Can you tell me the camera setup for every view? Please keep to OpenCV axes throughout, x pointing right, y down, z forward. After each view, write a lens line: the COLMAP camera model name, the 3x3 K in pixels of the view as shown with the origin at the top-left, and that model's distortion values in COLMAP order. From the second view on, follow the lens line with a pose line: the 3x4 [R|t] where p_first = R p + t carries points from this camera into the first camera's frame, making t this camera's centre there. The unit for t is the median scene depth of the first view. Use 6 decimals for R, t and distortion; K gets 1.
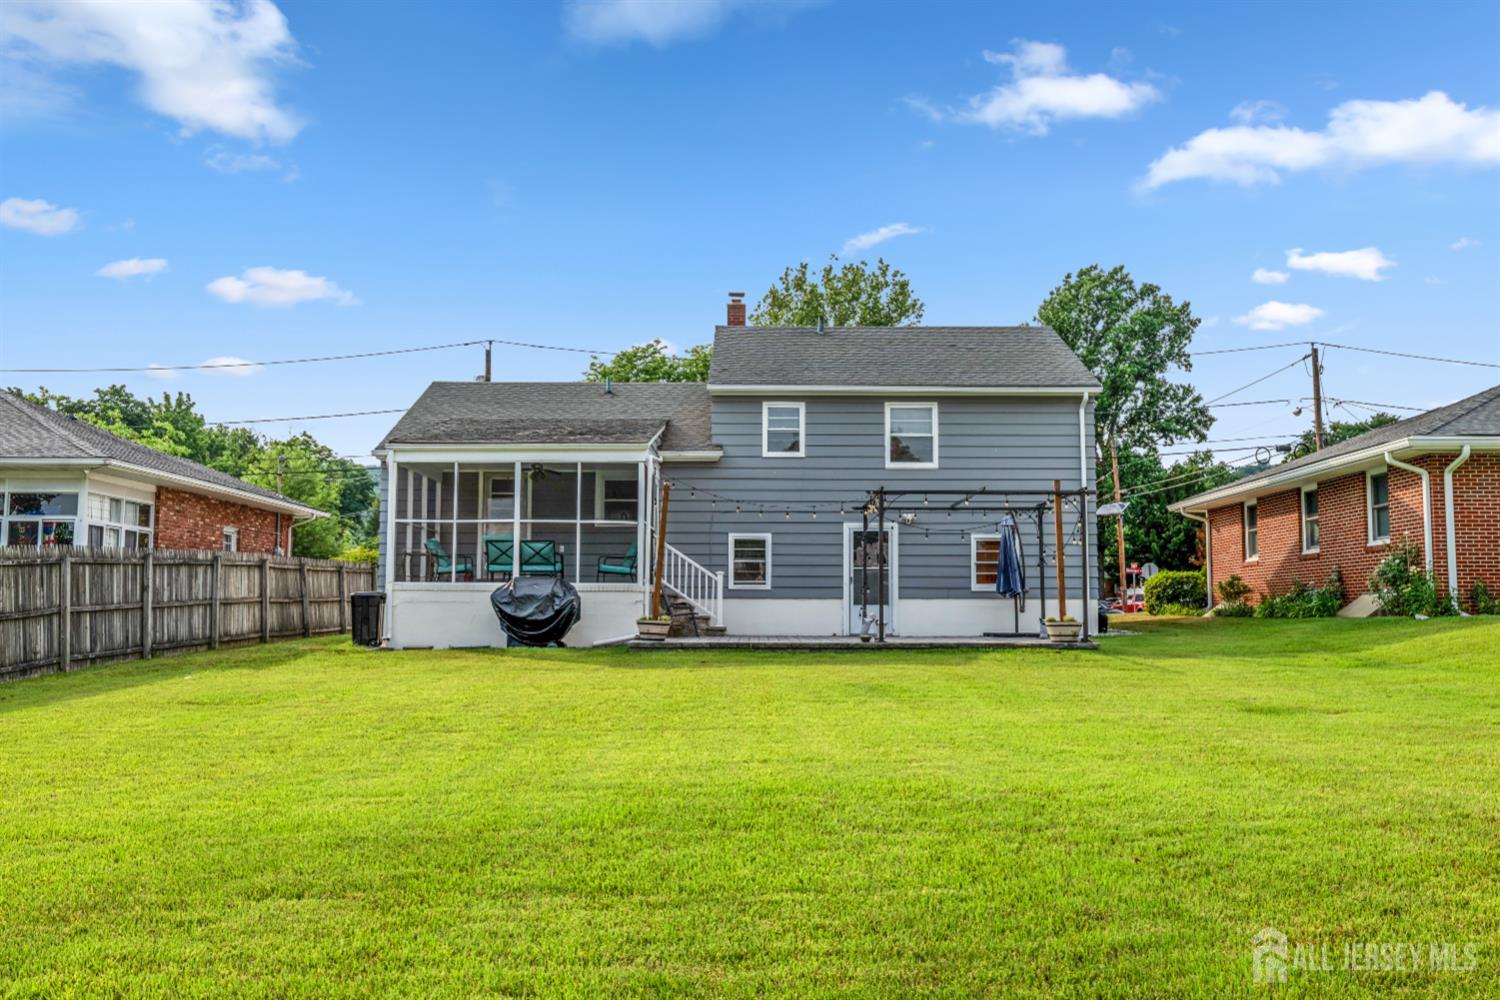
lens RADIAL K [[1264.1, 0, 750.4], [0, 1264.1, 558.0], [0, 0, 1]] dist [0.002074, 0.000589]
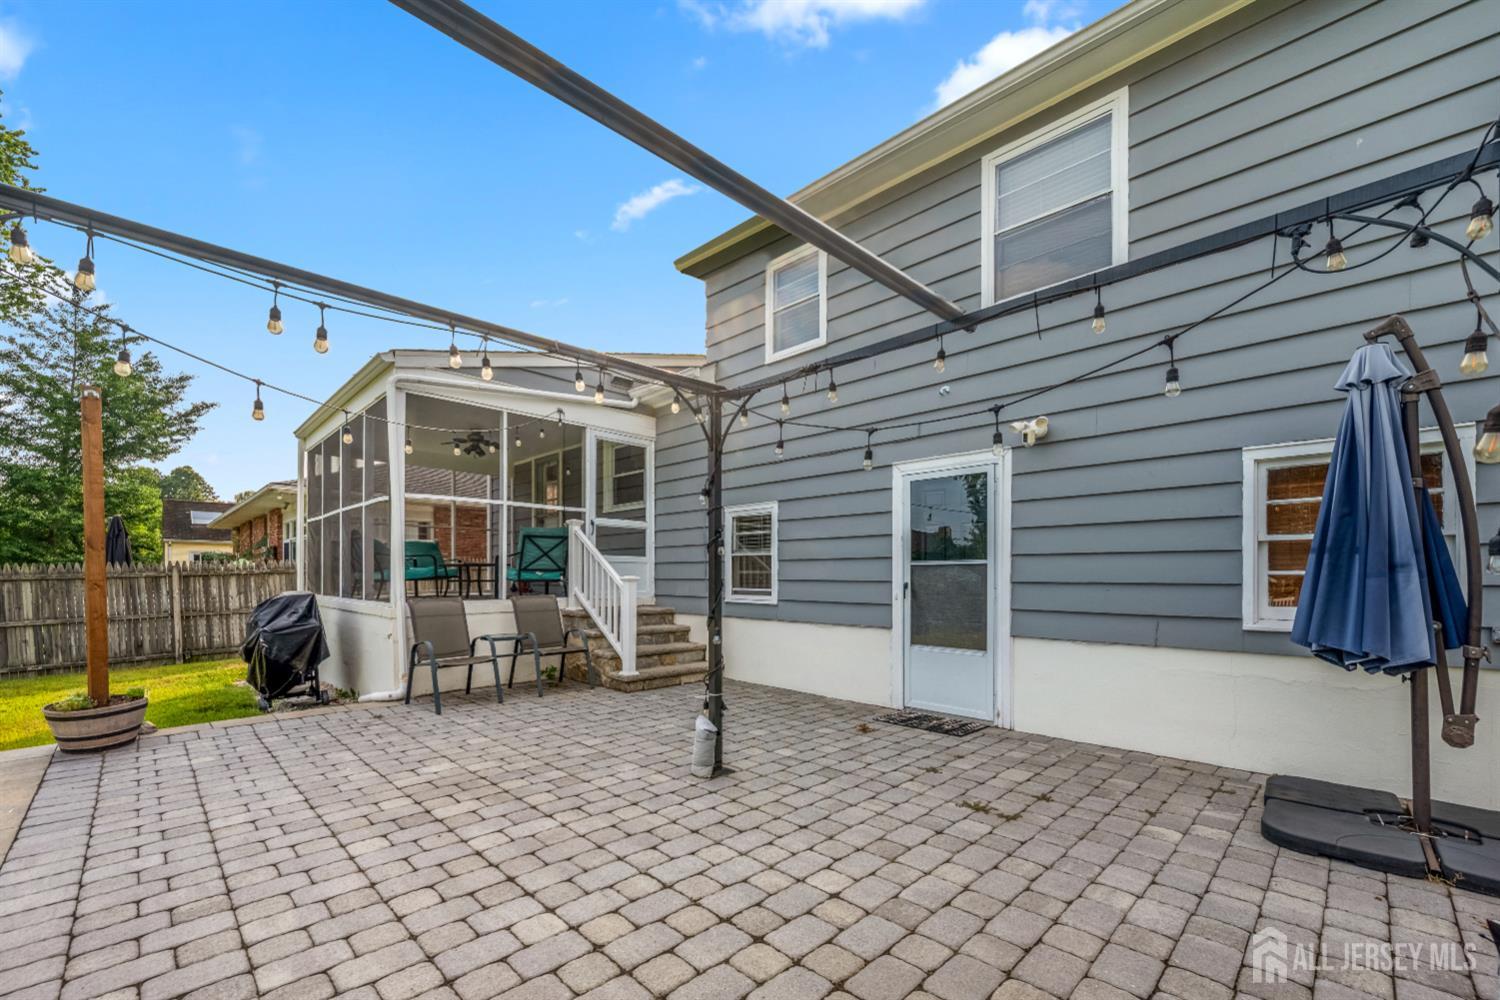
lens RADIAL K [[619.4, 0, 744.7], [0, 619.4, 578.2], [0, 0, 1]] dist [-0.002134, -0.000332]
pose [[0.693071, 0.001342, -0.720868, 0.199536], [0.034618, 0.998783, 0.035143, 0.003635], [0.720037, -0.049311, 0.692181, 0.803853]]
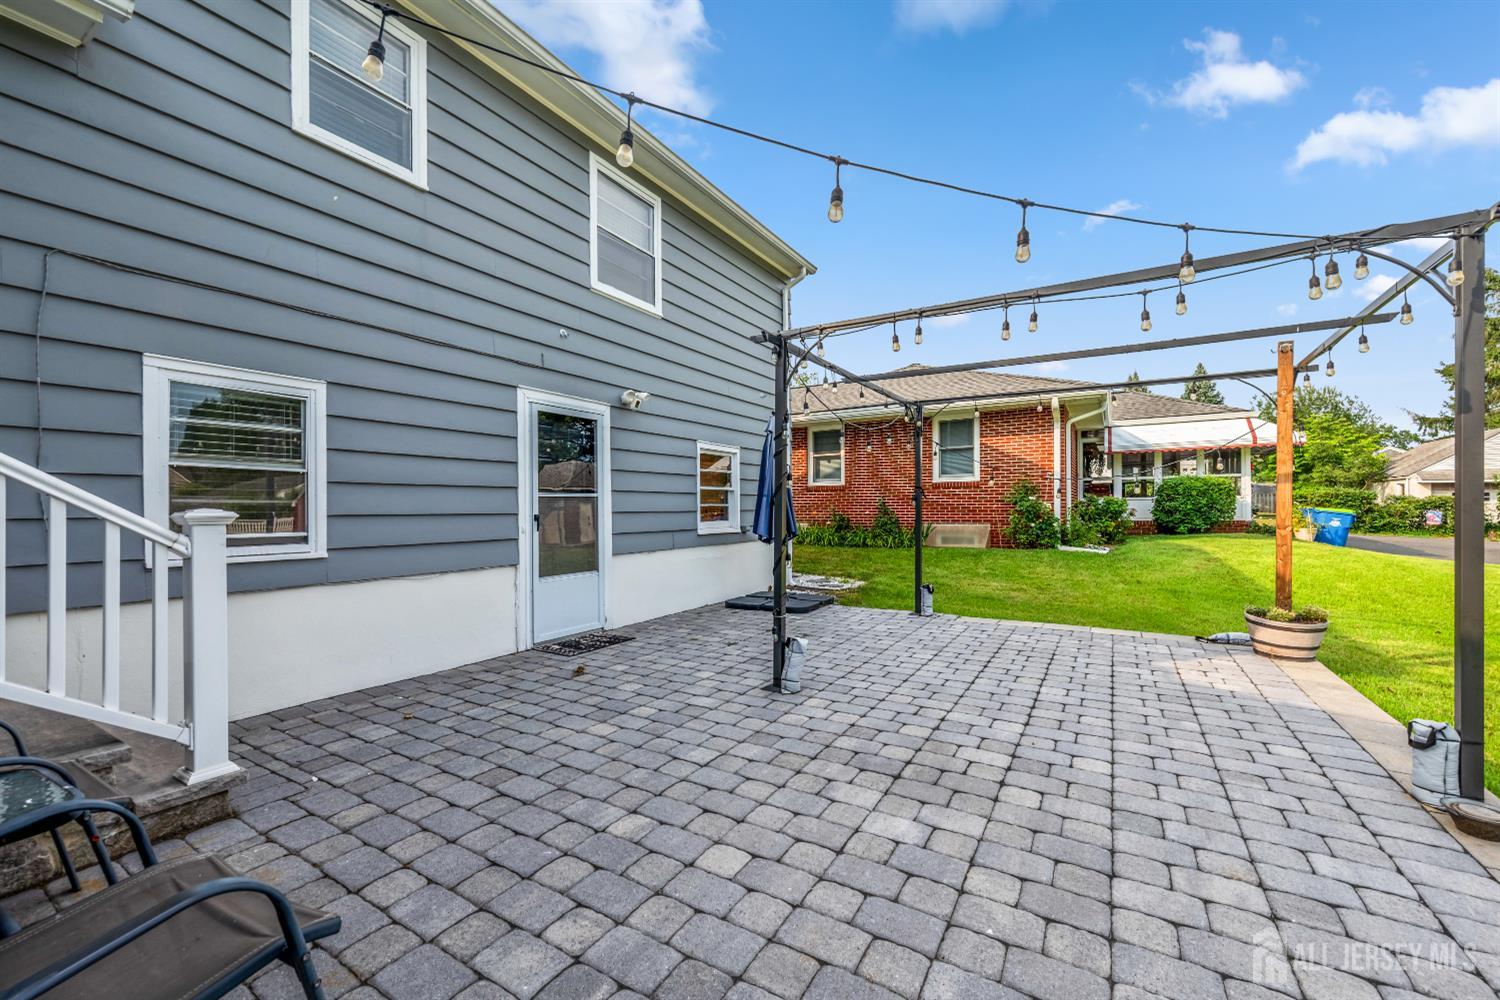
lens RADIAL K [[598.2, 0, 754.5], [0, 598.2, 507.2], [0, 0, 1]] dist [0.000173, -0.000126]
pose [[0.525433, -0.004905, 0.850821, -0.056023], [-0.033229, 0.999102, 0.026281, 0.004568], [-0.850186, -0.042081, 0.524798, 0.826684]]
